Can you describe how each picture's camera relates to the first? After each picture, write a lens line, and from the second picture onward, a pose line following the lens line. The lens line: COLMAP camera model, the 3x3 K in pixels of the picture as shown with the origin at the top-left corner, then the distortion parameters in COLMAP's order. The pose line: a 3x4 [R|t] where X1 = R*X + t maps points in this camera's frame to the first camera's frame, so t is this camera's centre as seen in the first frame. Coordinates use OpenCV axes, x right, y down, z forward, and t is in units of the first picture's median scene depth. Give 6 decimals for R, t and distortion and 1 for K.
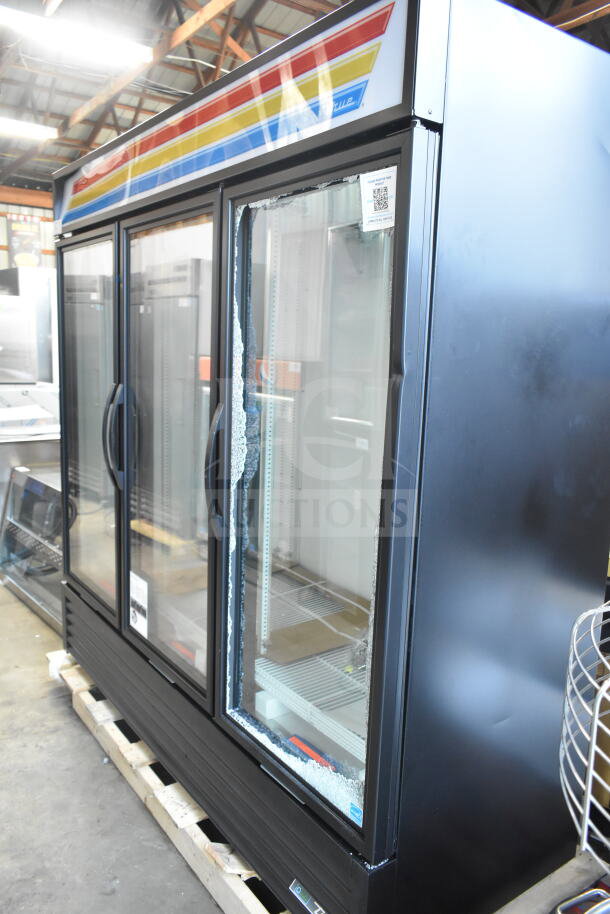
lens RADIAL K [[691.8, 0, 281.1], [0, 691.8, 454.1], [0, 0, 1]] dist [-0.049547, 0.007047]
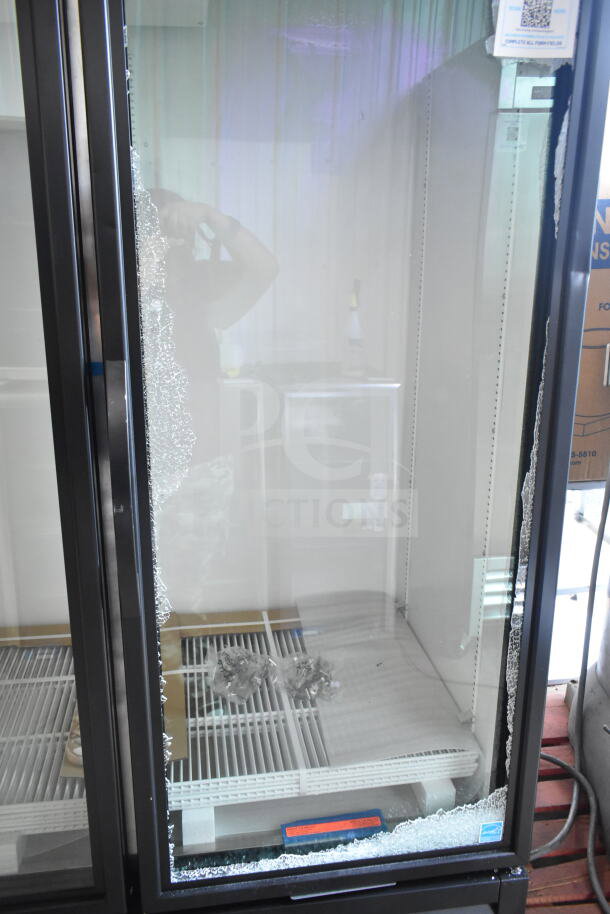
lens RADIAL K [[691.8, 0, 281.1], [0, 691.8, 454.1], [0, 0, 1]] dist [-0.049547, 0.007047]
pose [[0.453423, -0.250471, 0.855378, -0.476543], [0.164412, 0.966738, 0.195926, -0.083603], [-0.876000, 0.051797, 0.479521, 0.667732]]
